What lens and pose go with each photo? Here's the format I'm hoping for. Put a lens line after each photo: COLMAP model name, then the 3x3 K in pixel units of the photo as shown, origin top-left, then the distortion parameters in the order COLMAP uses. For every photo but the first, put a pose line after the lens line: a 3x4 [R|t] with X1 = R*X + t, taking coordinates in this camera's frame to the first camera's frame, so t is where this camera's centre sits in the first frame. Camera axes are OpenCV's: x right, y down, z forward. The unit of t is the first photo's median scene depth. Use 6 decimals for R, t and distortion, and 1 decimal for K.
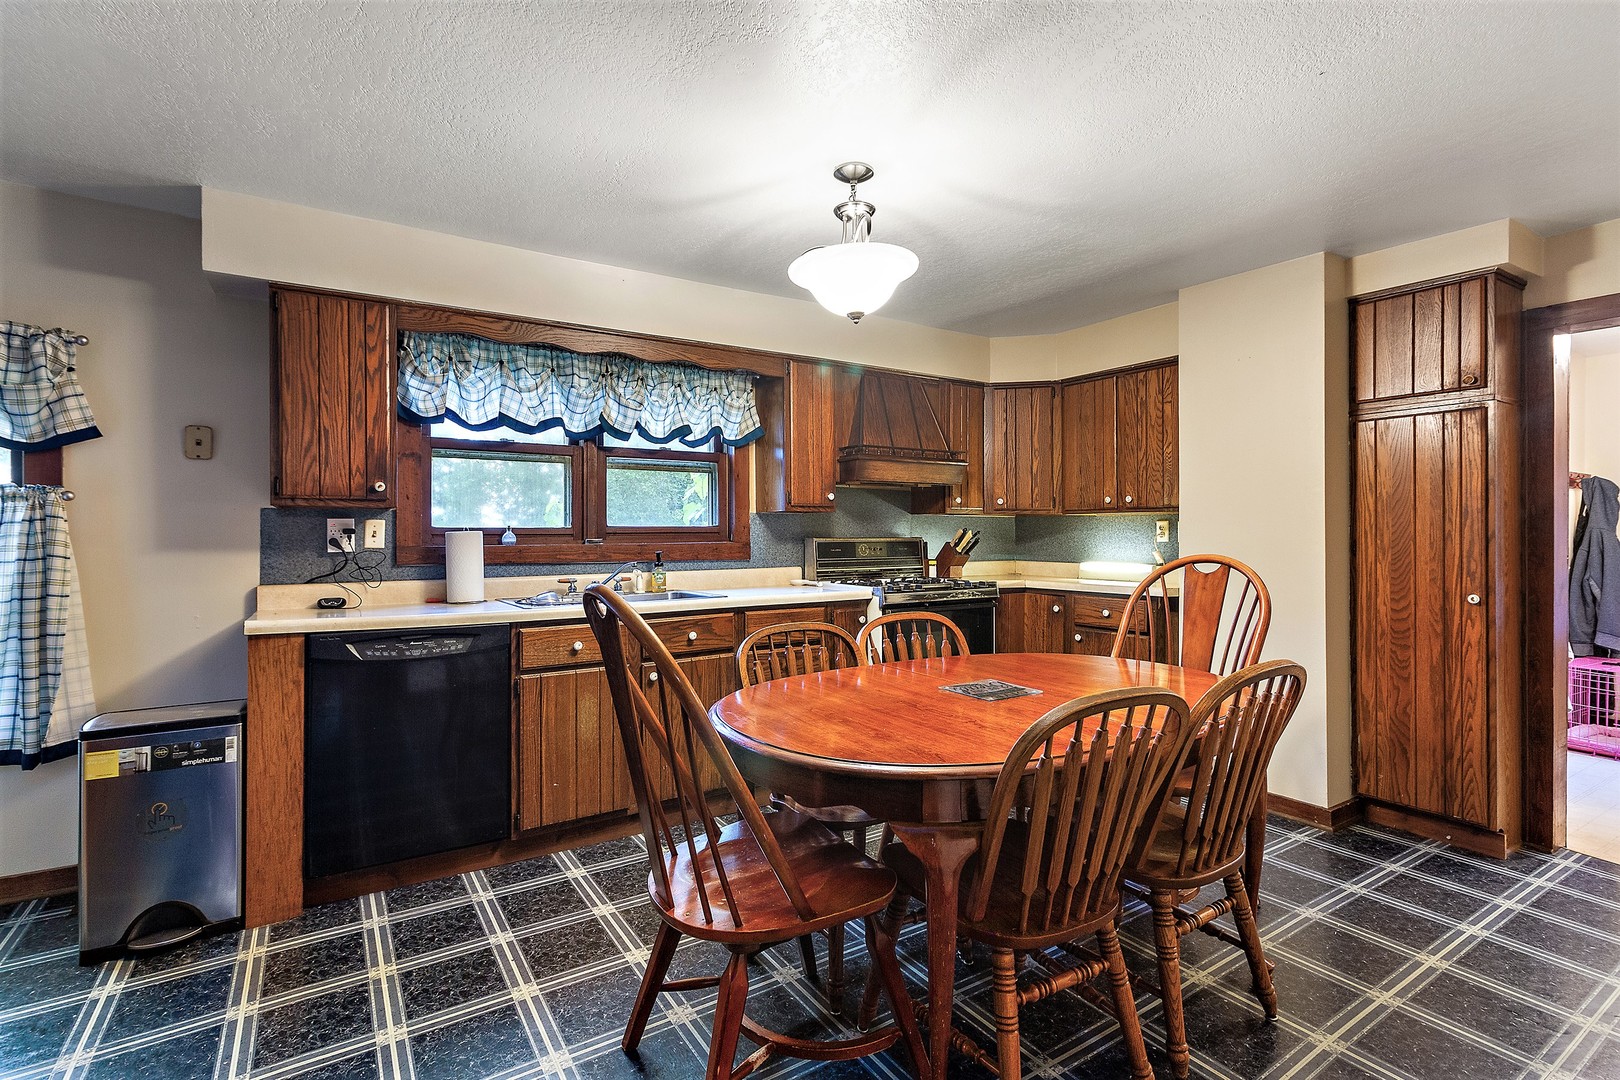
lens RADIAL K [[753.6, 0, 808.2], [0, 753.6, 531.5], [0, 0, 1]] dist [0.037713, 0.000001]
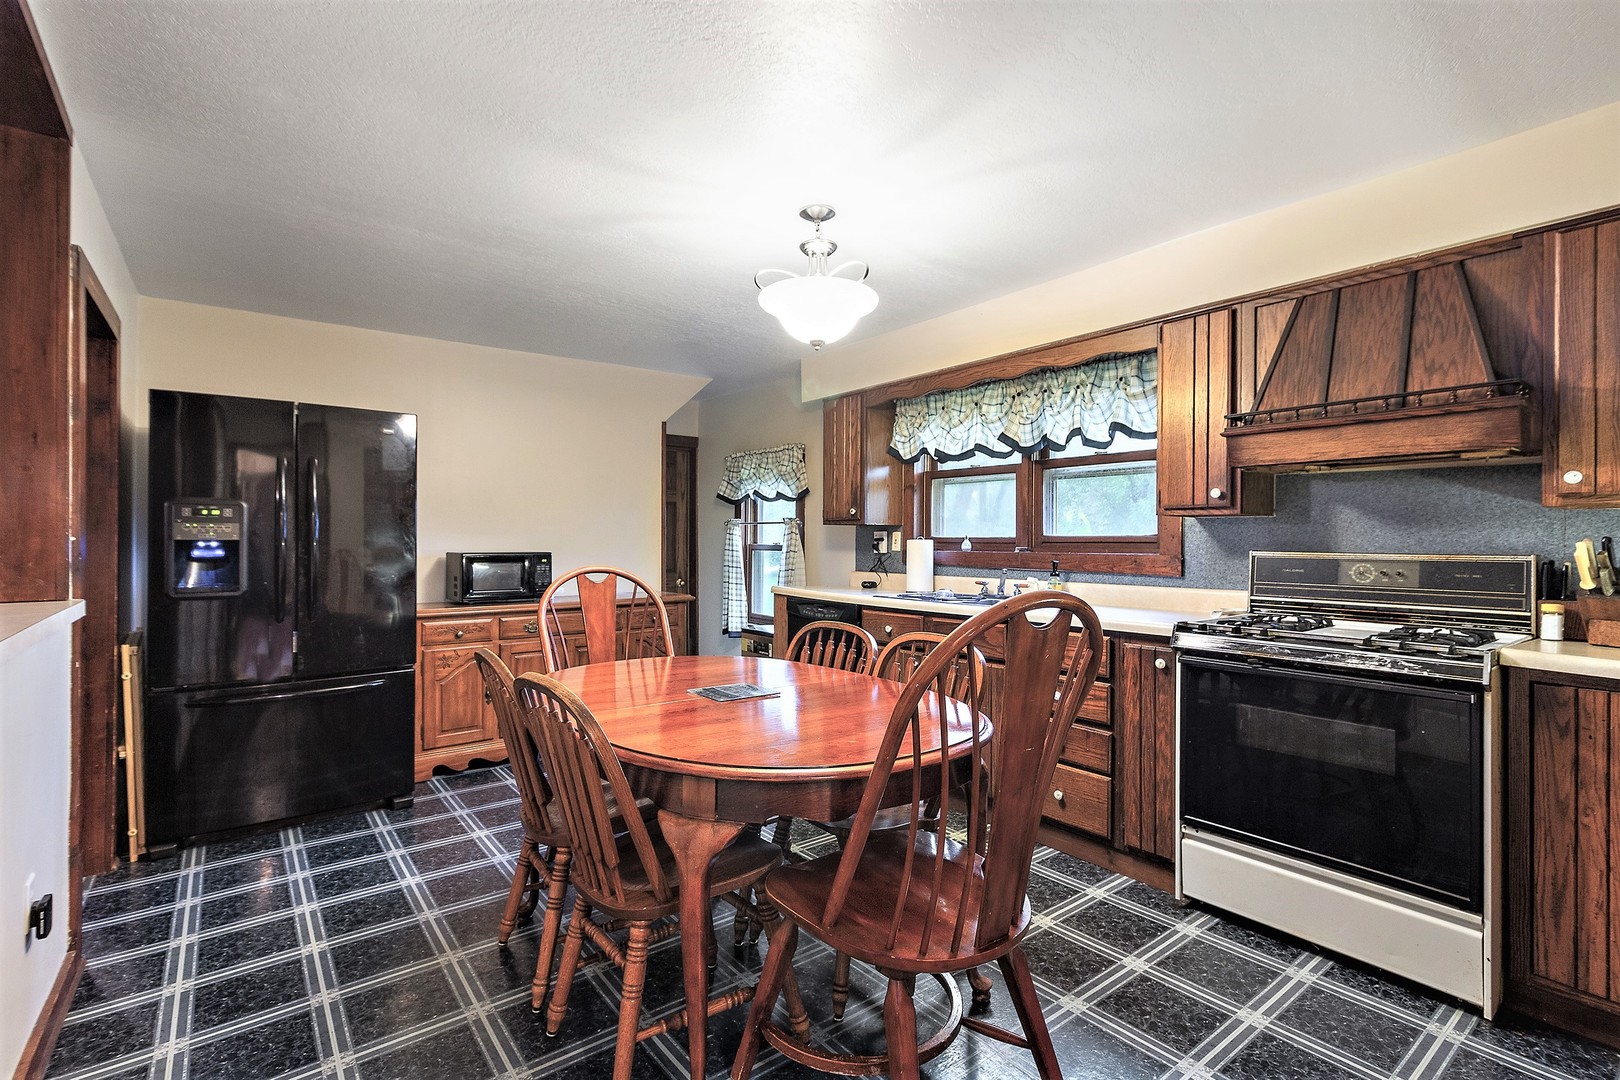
lens RADIAL K [[759.9, 0, 810.0], [0, 759.9, 540.0], [0, 0, 1]] dist [-0.002019, -0.000229]
pose [[0.082652, 0.004813, -0.996567, 0.778493], [-0.000892, 0.999988, 0.004755, -0.005718], [0.996578, 0.000496, 0.082655, 0.611030]]
